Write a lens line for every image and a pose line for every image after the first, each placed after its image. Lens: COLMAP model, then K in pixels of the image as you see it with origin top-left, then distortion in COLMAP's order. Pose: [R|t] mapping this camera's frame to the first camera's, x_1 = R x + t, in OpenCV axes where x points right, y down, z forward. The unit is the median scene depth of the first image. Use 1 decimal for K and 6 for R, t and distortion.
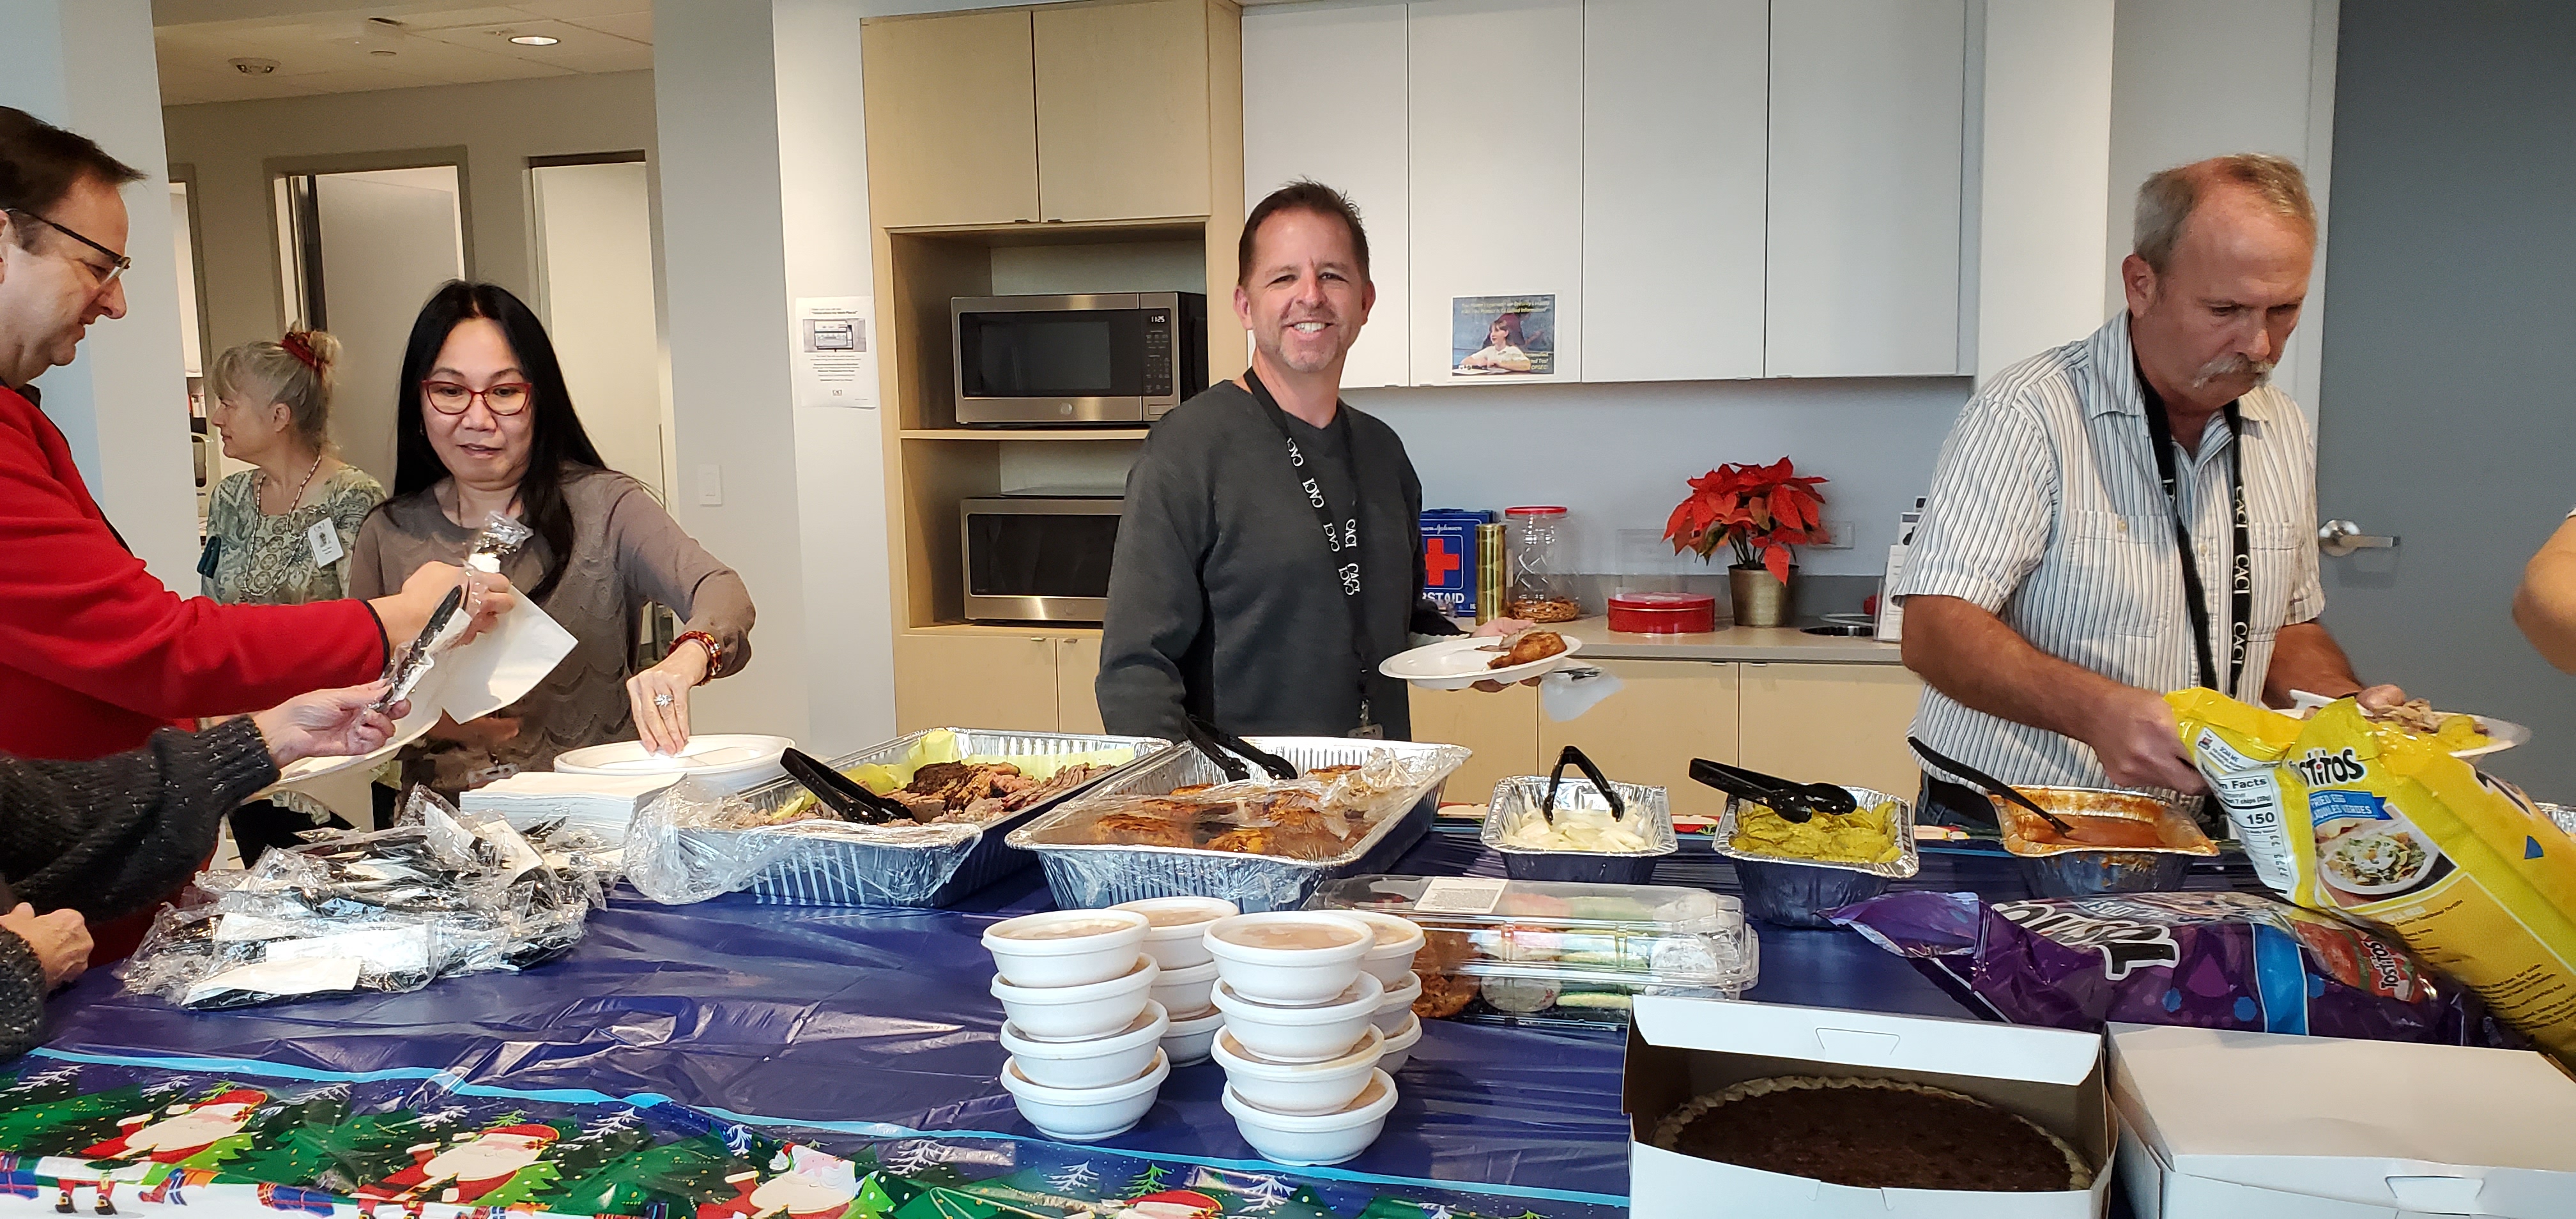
lens RADIAL K [[2038.6, 0, 1267.8], [0, 2038.6, 624.9], [0, 0, 1]] dist [0.048408, -0.049189]
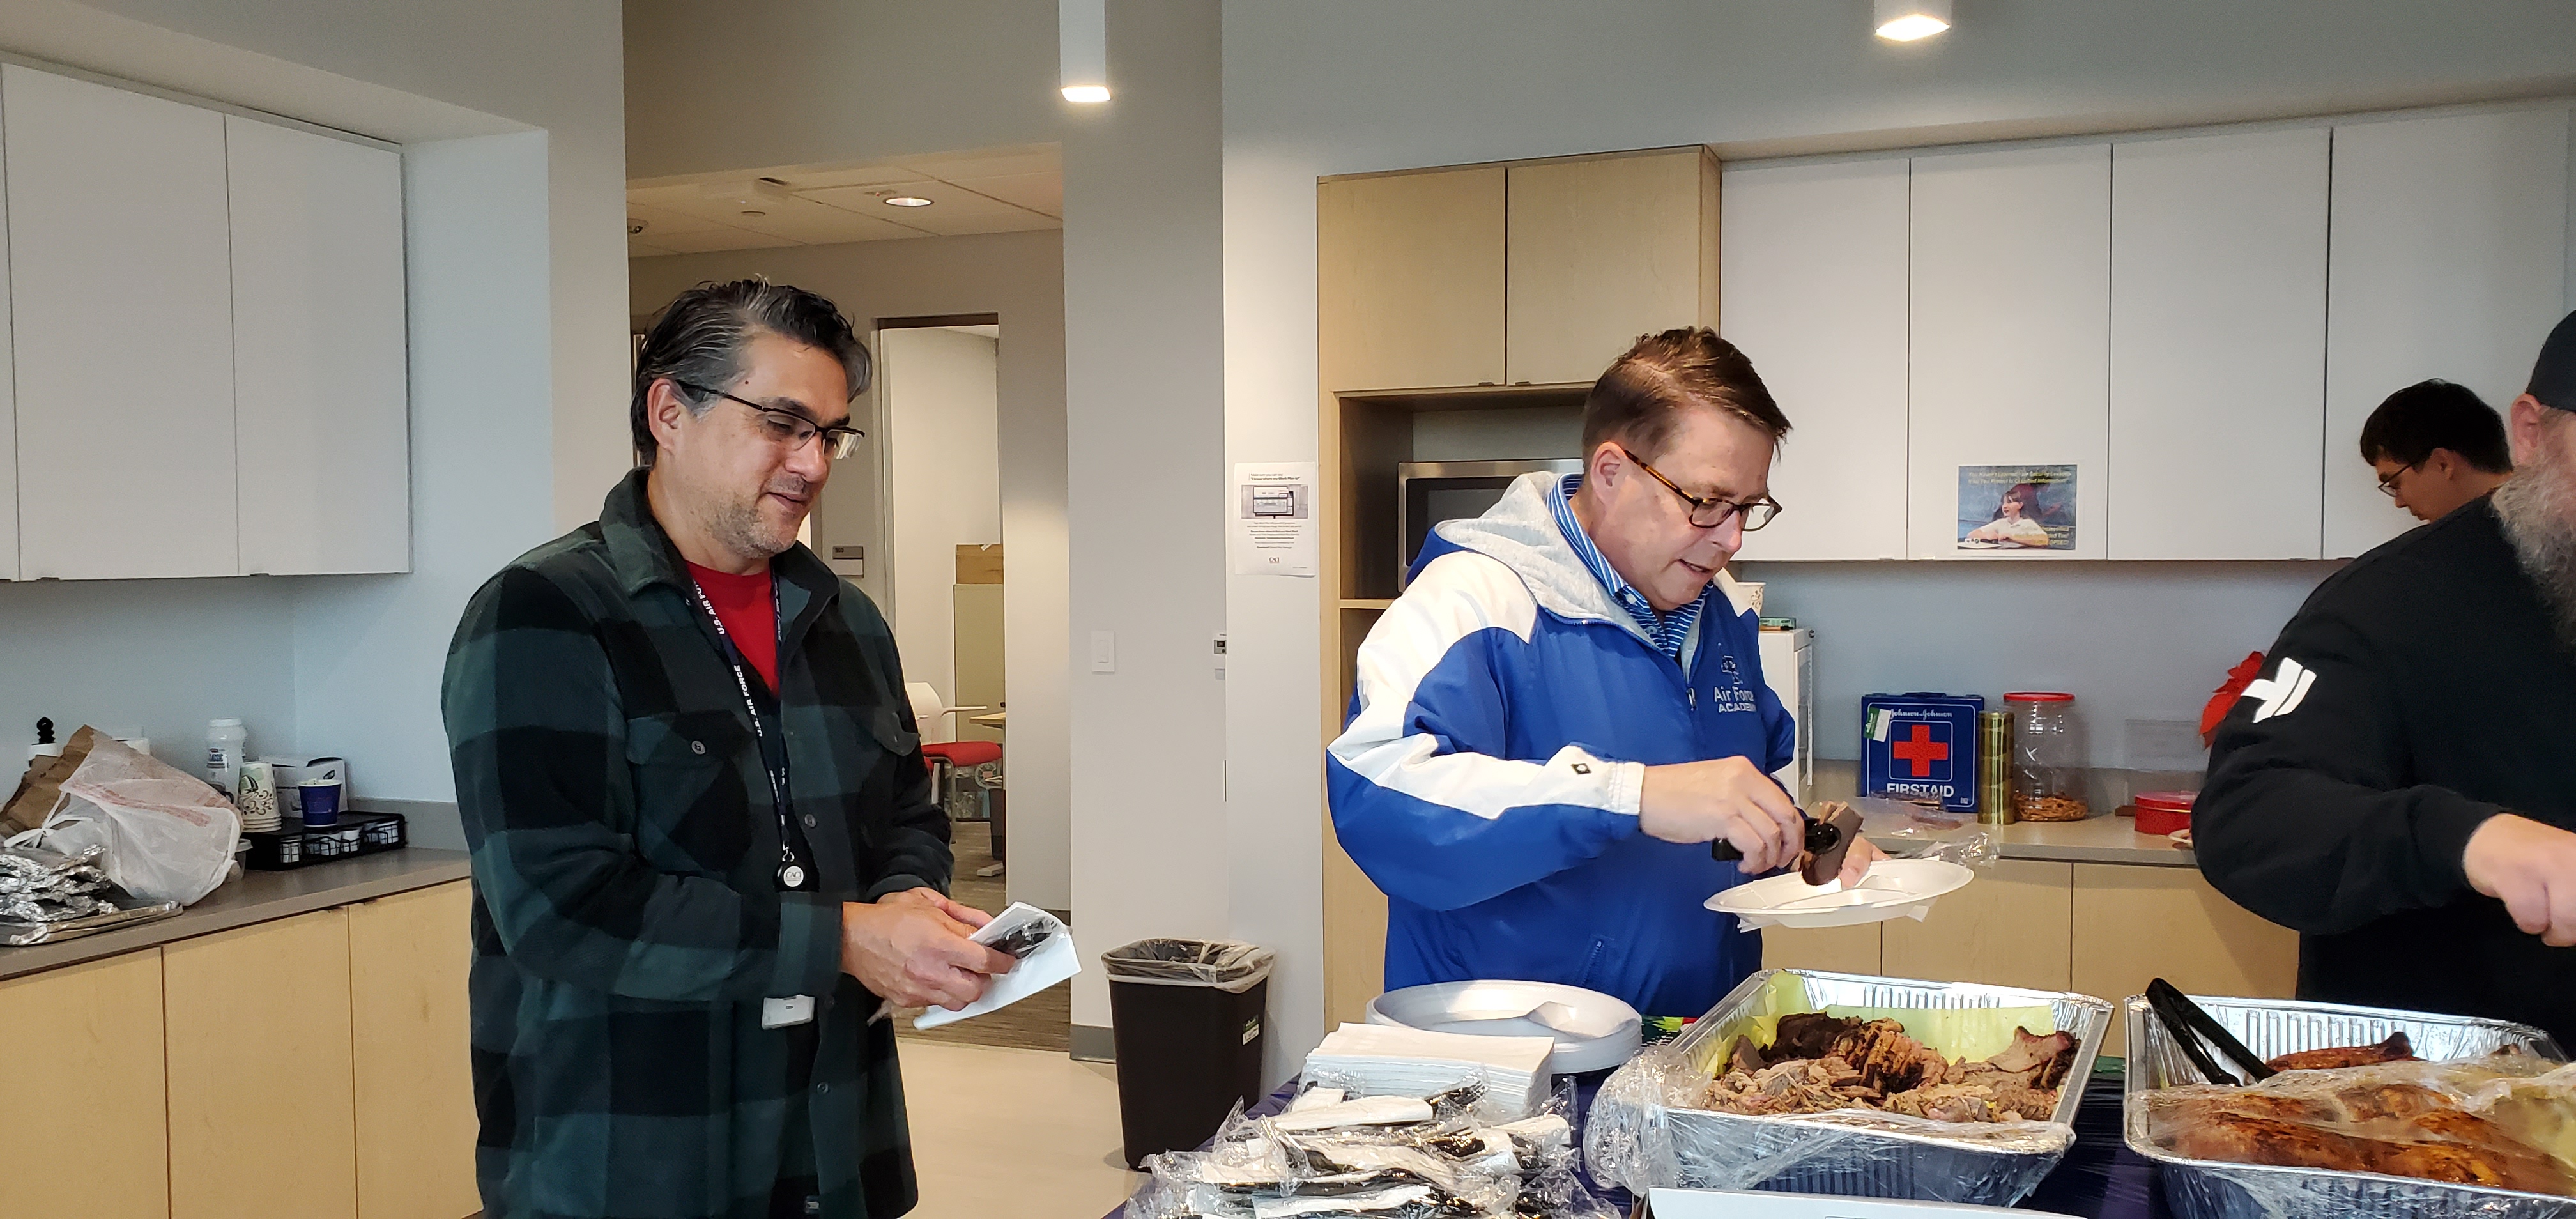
lens RADIAL K [[2038.6, 0, 1245.0], [0, 2038.6, 667.7], [0, 0, 1]] dist [0.048408, -0.049189]
pose [[0.996238, 0.016326, -0.085105, -0.151993], [-0.020985, 0.998313, -0.054137, -0.012000], [0.084078, 0.055719, 0.994900, 0.051573]]
